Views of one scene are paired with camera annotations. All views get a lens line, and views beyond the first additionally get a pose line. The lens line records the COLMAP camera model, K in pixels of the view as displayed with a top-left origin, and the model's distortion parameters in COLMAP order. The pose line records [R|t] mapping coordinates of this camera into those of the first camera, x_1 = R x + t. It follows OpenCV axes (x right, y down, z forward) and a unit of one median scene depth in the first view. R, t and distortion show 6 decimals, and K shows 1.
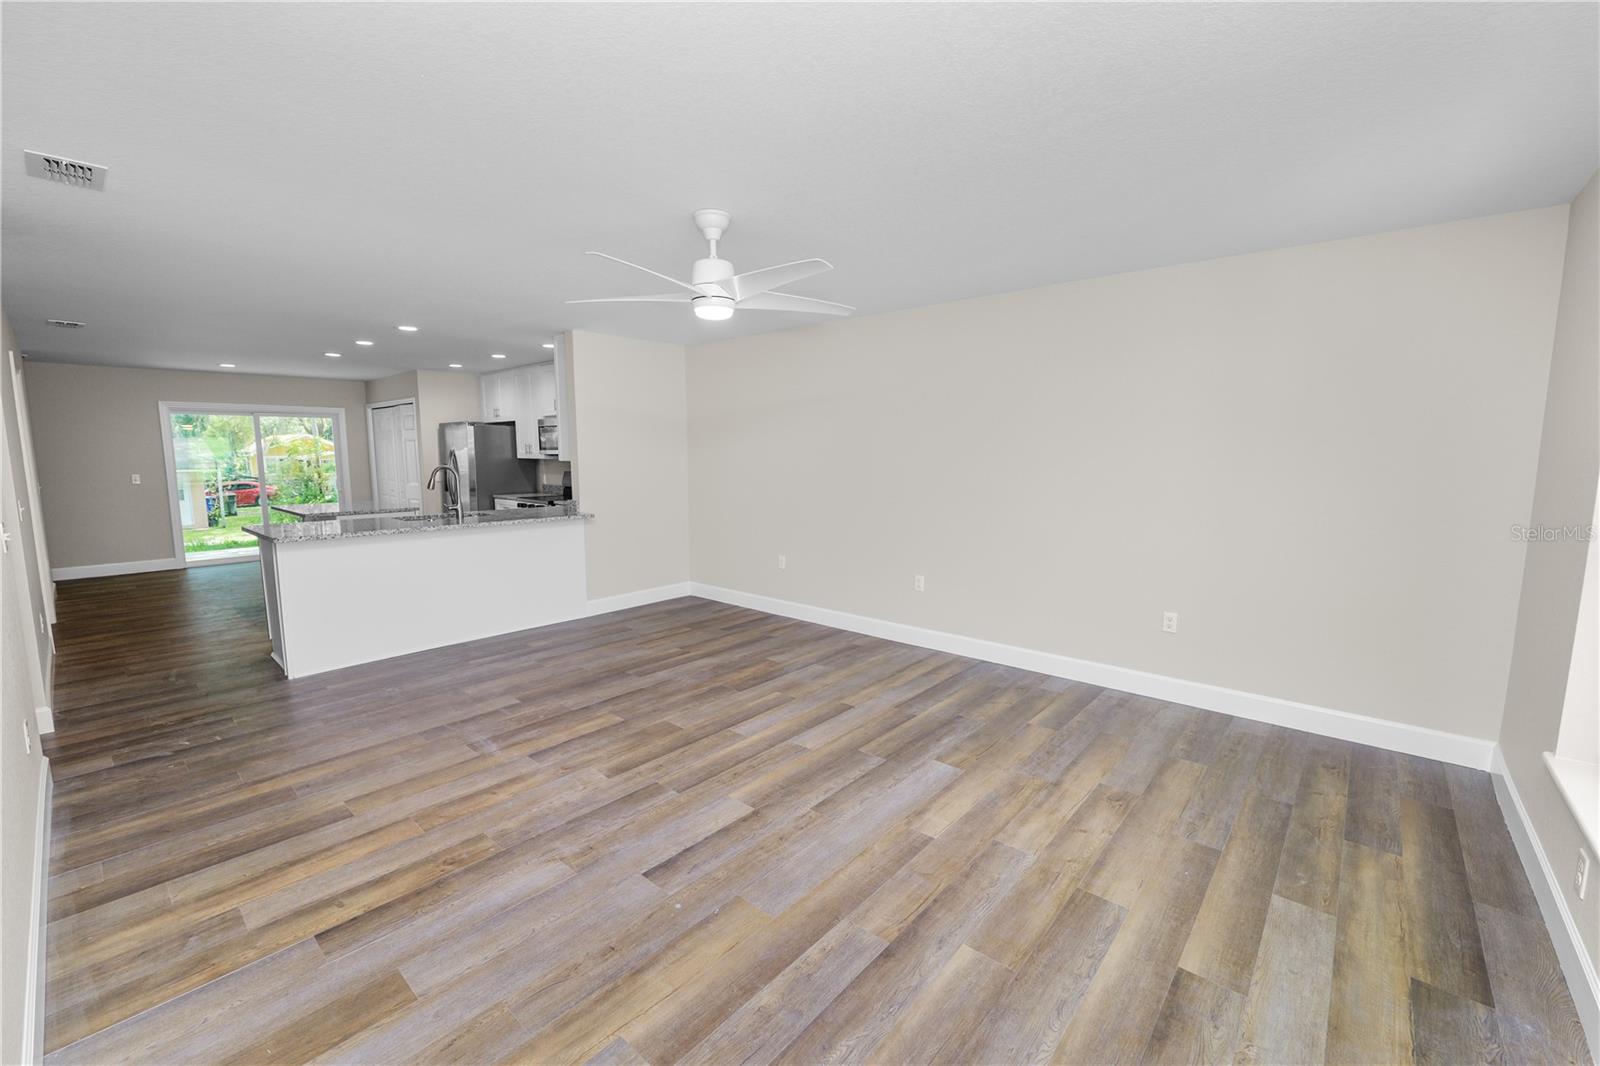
lens RADIAL K [[652.7, 0, 798.8], [0, 652.7, 529.8], [0, 0, 1]] dist [-0.012993, 0.001261]
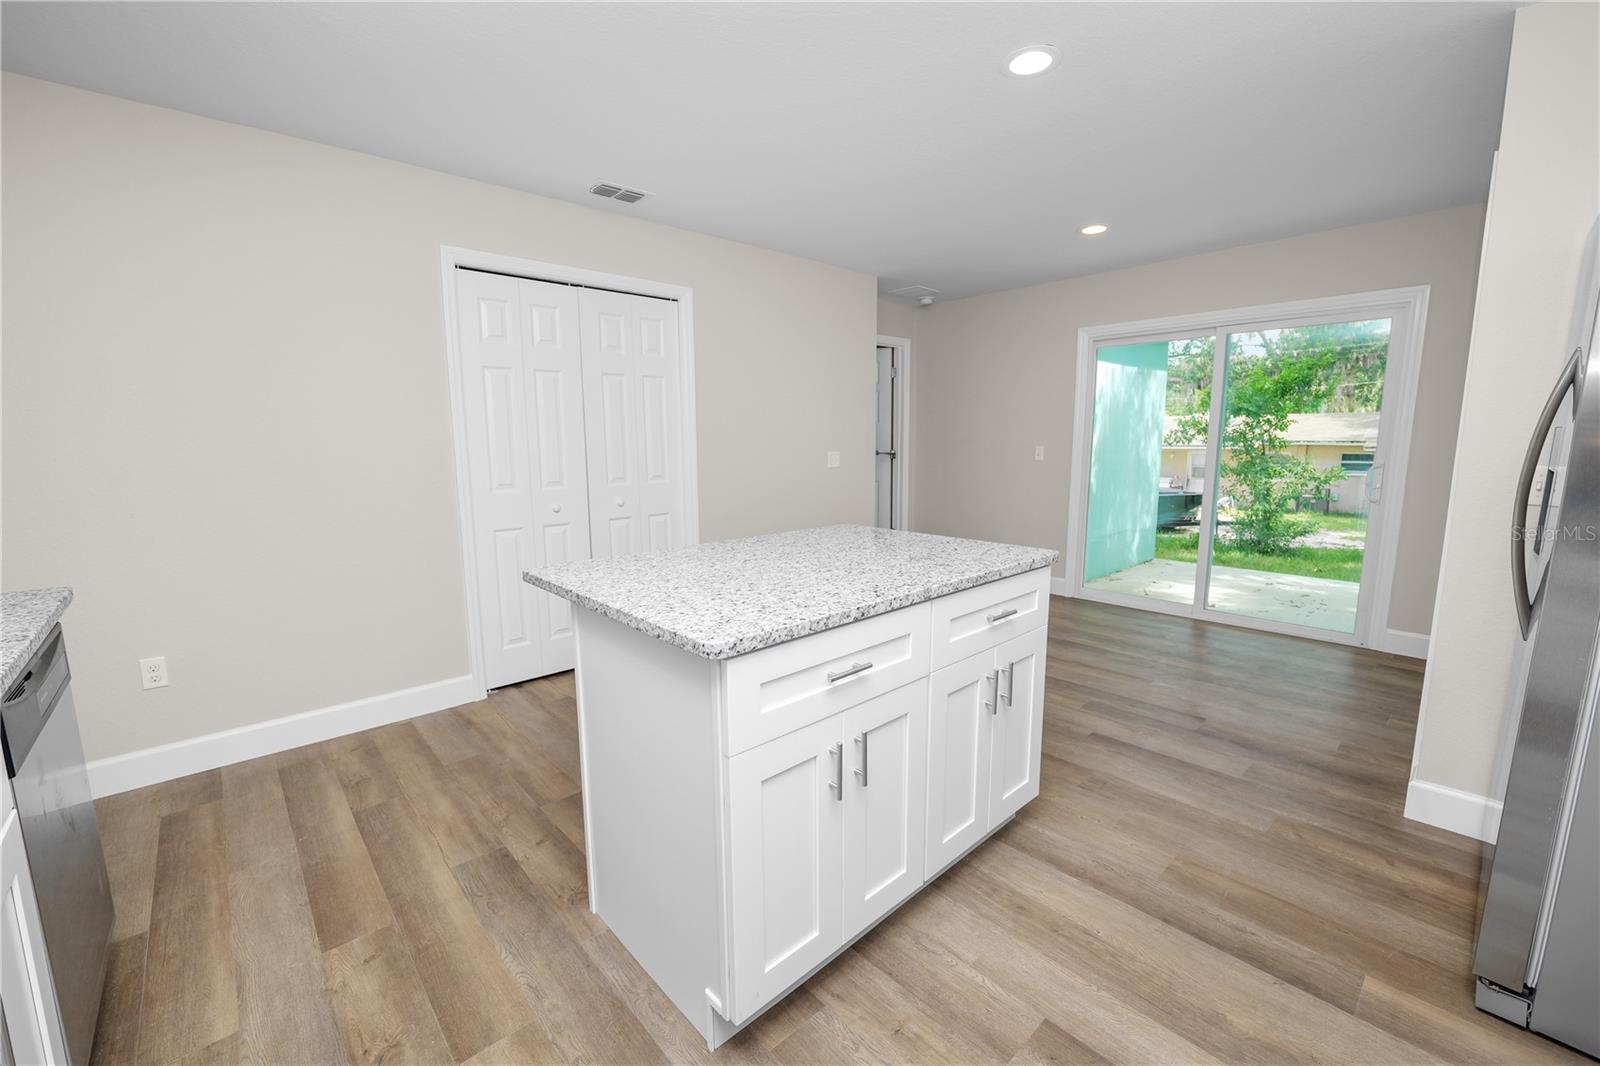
lens RADIAL K [[652.7, 0, 798.8], [0, 652.7, 529.8], [0, 0, 1]] dist [-0.012993, 0.001261]
pose [[-0.103511, 0.143498, -0.984222, -0.773735], [-0.110685, 0.981730, 0.154775, -0.185518], [0.988451, 0.124959, -0.085737, 1.961718]]
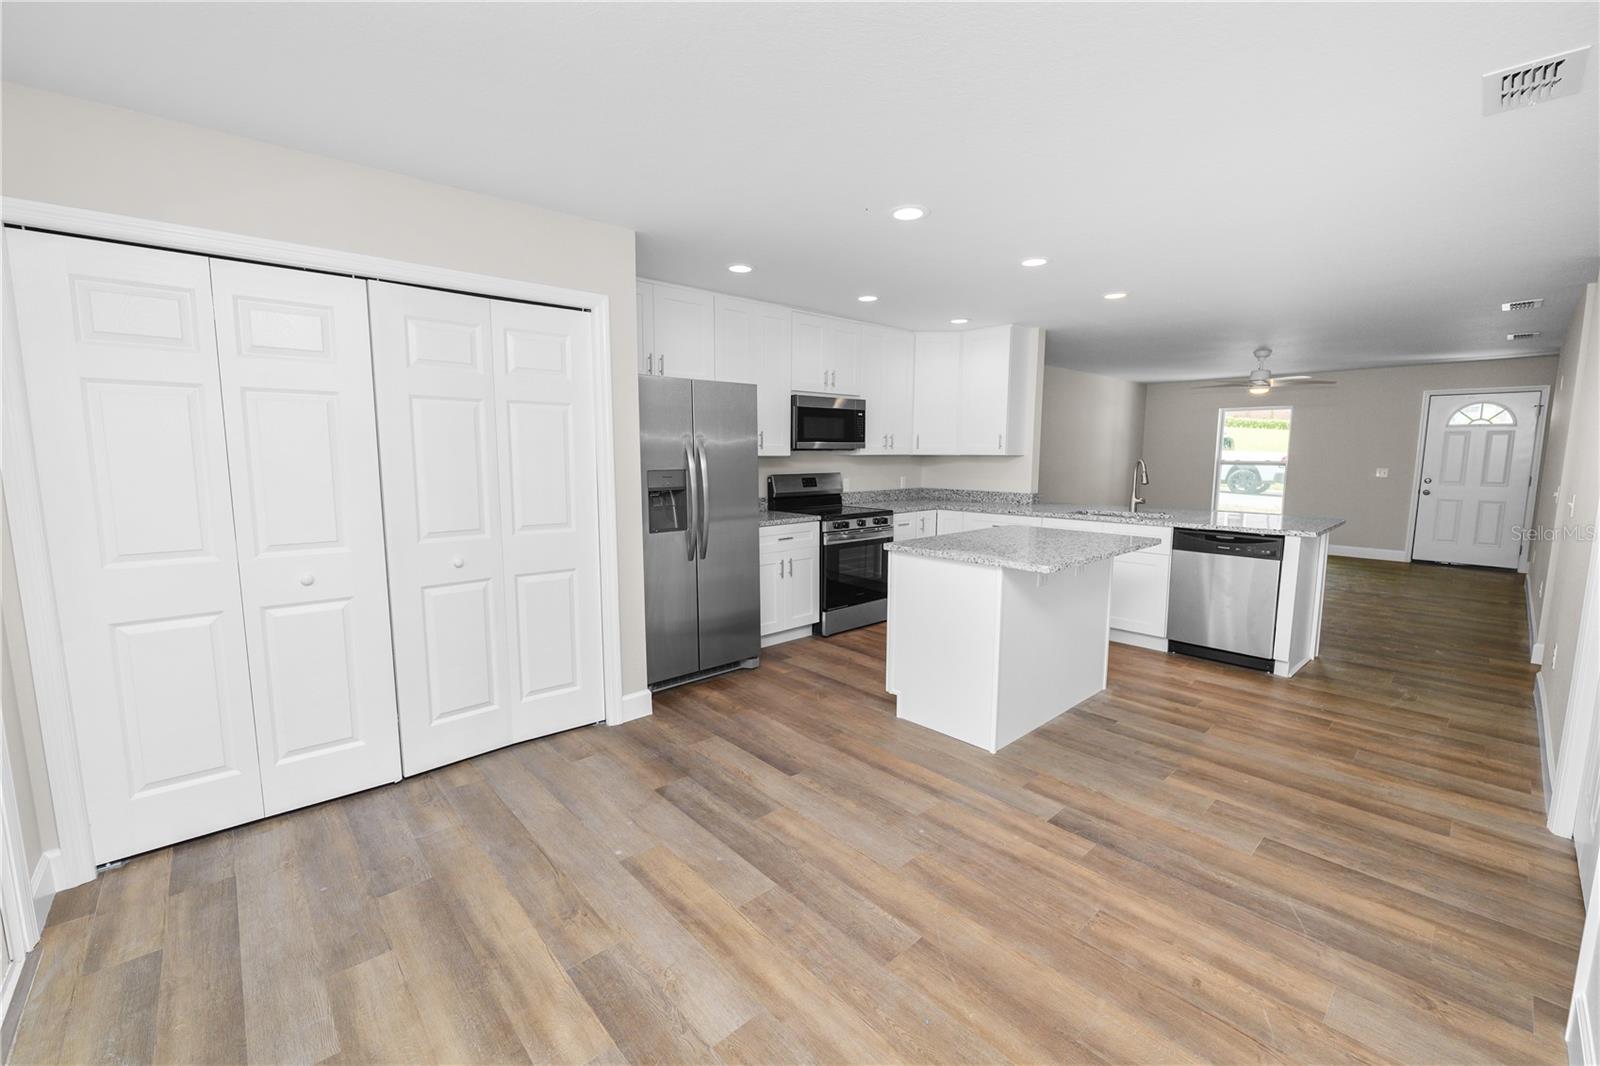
lens RADIAL K [[649.9, 0, 798.3], [0, 649.9, 530.0], [0, 0, 1]] dist [-0.010277, 0.000092]
pose [[0.111862, -0.120316, 0.986413, -2.439318], [0.116405, 0.987396, 0.107236, -0.245033], [-0.986882, 0.102828, 0.124457, 2.157553]]
